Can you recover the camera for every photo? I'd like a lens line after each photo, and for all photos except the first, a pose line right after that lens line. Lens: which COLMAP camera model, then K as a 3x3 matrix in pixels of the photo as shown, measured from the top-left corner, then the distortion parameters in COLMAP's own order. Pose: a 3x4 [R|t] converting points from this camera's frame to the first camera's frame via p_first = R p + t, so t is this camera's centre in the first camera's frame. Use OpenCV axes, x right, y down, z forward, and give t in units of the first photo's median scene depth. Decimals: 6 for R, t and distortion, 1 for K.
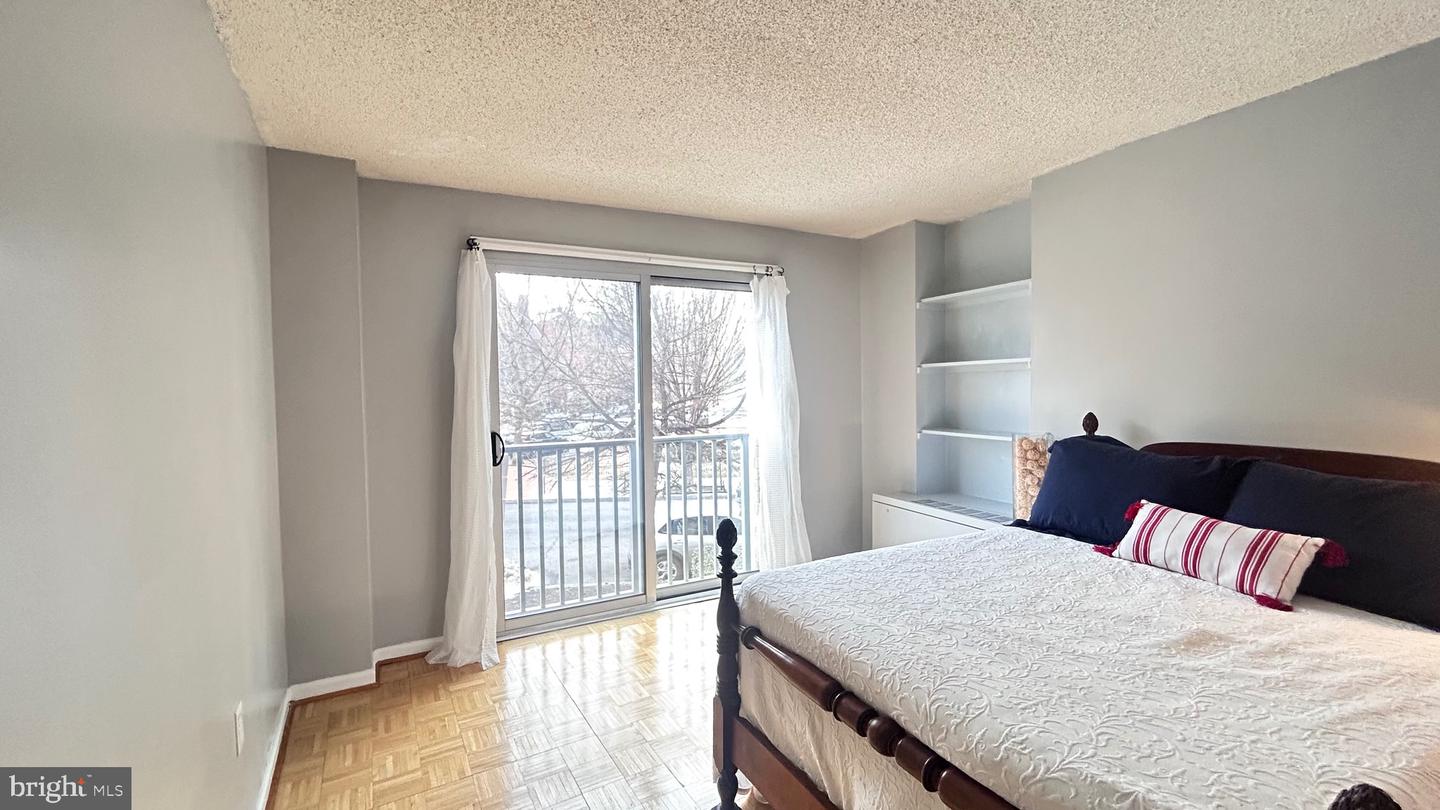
lens RADIAL K [[597.1, 0, 720.3], [0, 597.1, 403.3], [0, 0, 1]] dist [-0.001723, 0.000500]
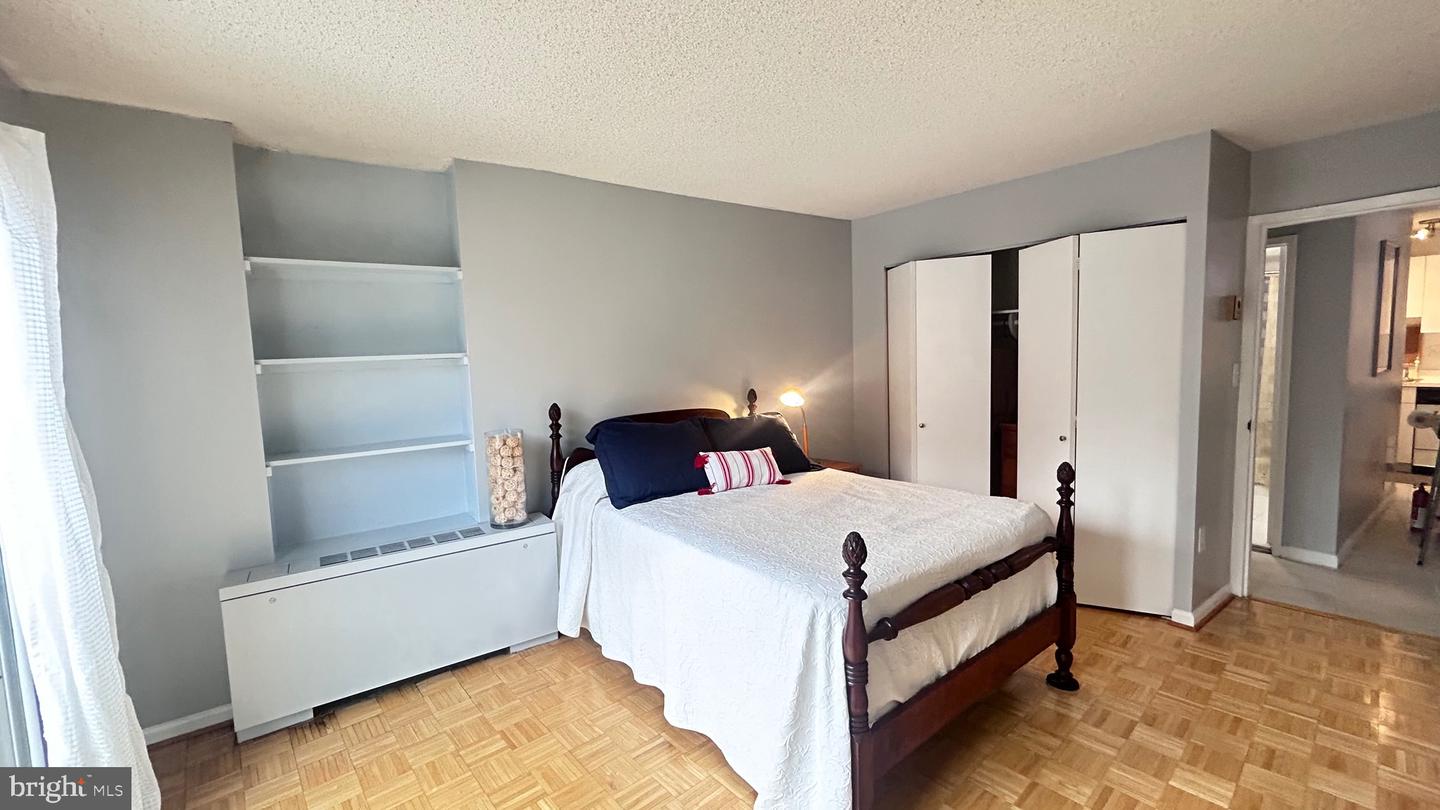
lens RADIAL K [[585.9, 0, 719.1], [0, 585.9, 402.7], [0, 0, 1]] dist [-0.001850, 0.000438]
pose [[-0.193901, -0.072462, 0.978341, -0.489761], [0.059464, 0.994566, 0.085450, -0.058628], [-0.979217, 0.074745, -0.188538, 0.846720]]
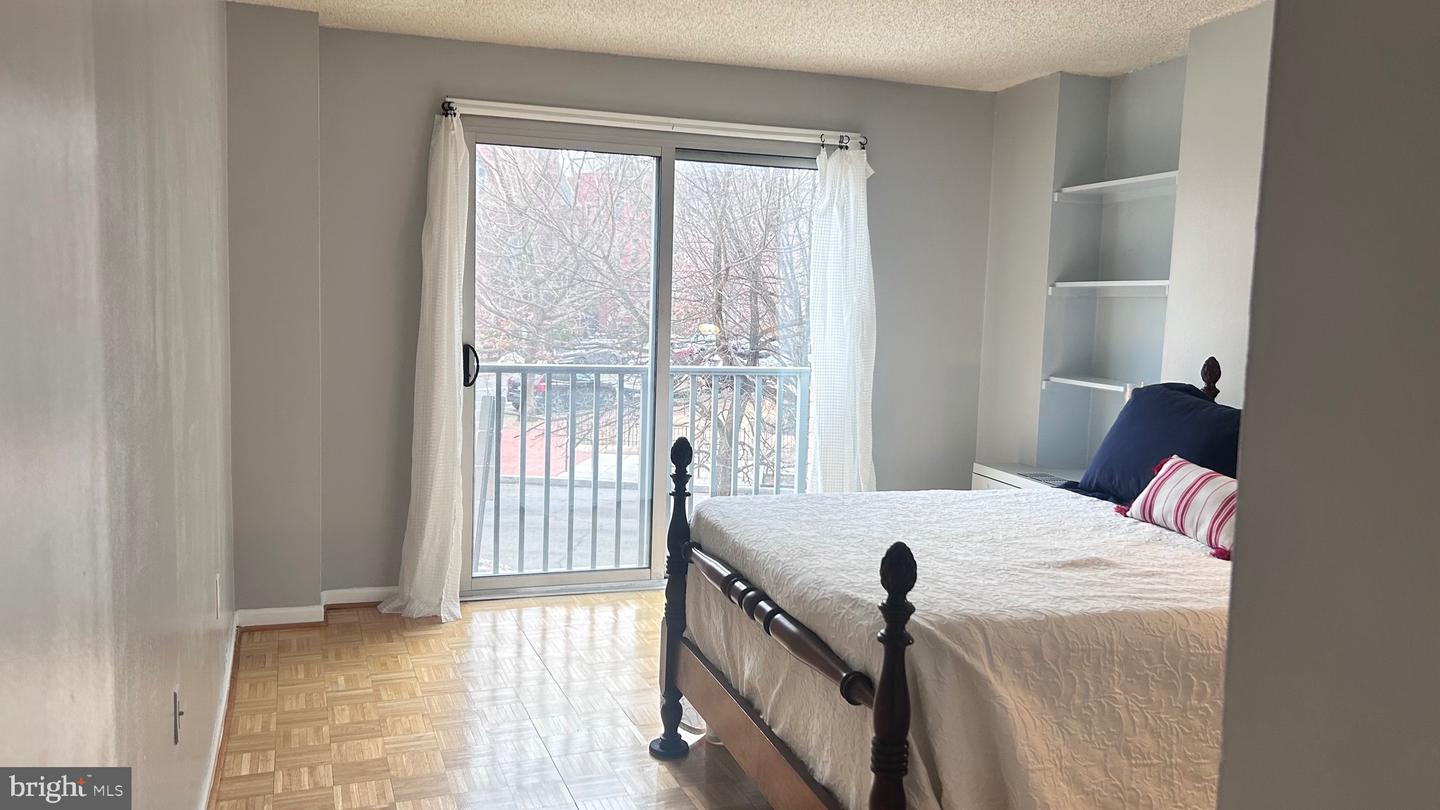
lens RADIAL K [[1129.8, 0, 720.0], [0, 1129.8, 405.0], [0, 0, 1]] dist [0.038019, -0.008138]
pose [[0.984849, 0.062310, -0.161834, 0.227652], [-0.051822, 0.996322, 0.068244, 0.009202], [0.165491, -0.058823, 0.984455, -0.490954]]
